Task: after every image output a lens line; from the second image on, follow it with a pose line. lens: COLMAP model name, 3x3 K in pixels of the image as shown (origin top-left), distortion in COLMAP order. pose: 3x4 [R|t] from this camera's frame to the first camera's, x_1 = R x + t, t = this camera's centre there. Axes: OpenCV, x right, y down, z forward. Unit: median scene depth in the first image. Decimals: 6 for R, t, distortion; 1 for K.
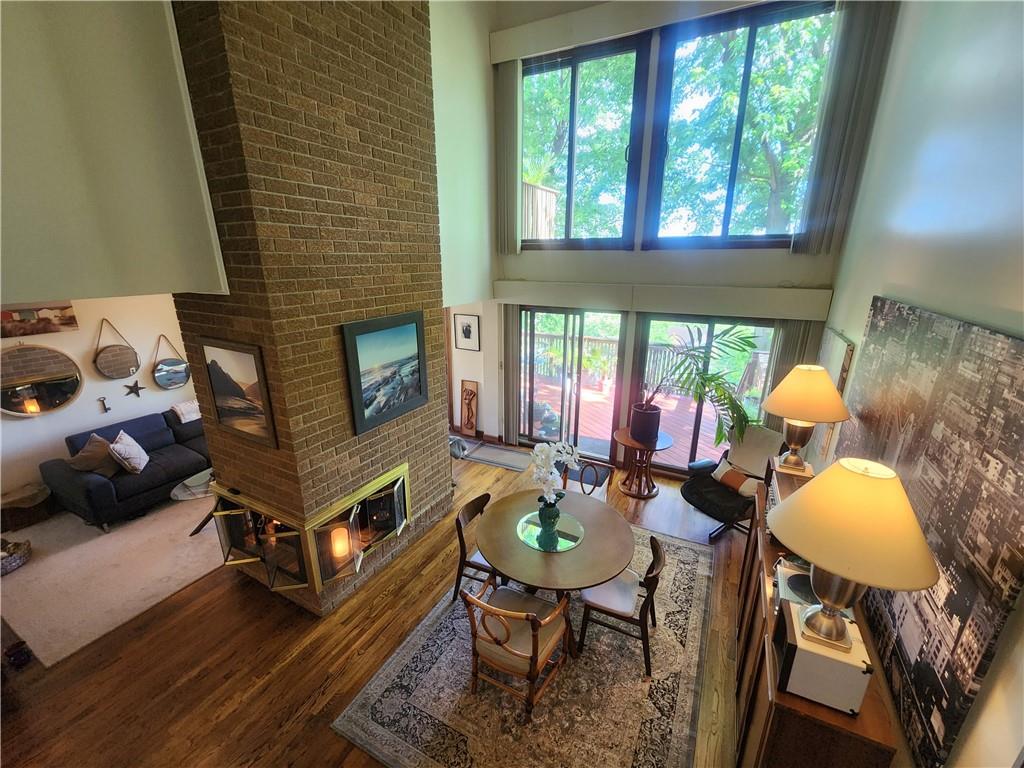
lens RADIAL K [[412.4, 0, 512.0], [0, 412.4, 384.0], [0, 0, 1]] dist [0.000262, 0.000021]
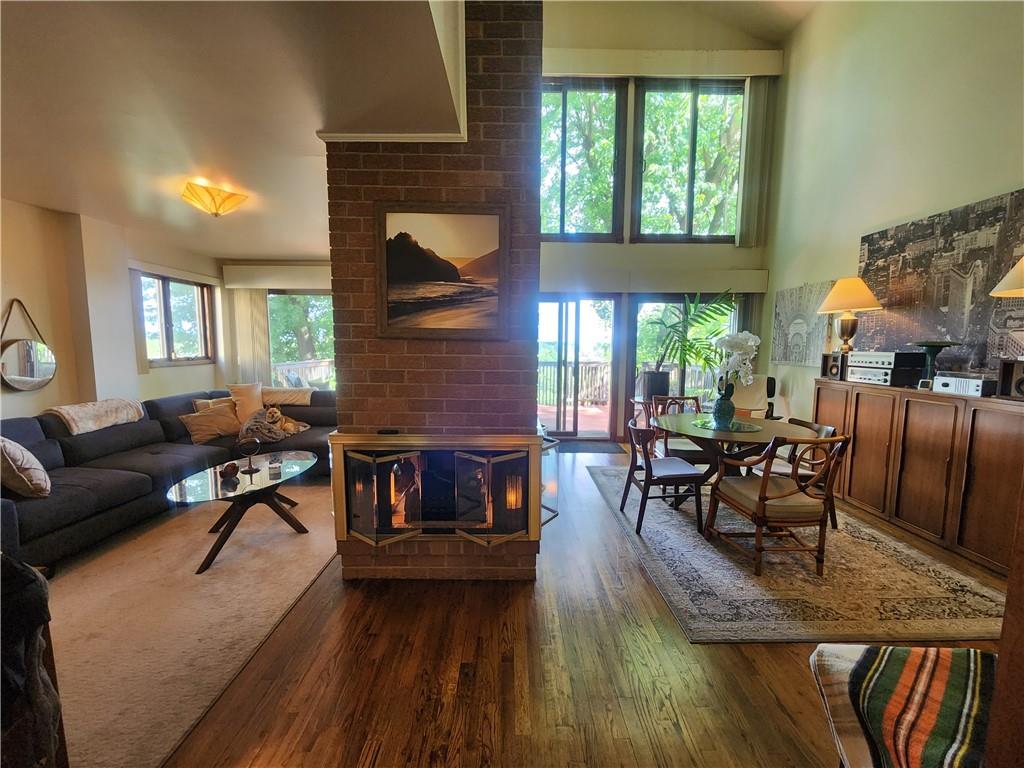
lens RADIAL K [[414.8, 0, 512.0], [0, 414.8, 384.0], [0, 0, 1]] dist [-0.000436, -0.000071]
pose [[0.880798, -0.039487, 0.471842, -0.637236], [0.129607, 0.978563, -0.160049, 0.249013], [-0.455408, 0.202125, 0.867035, 0.217060]]
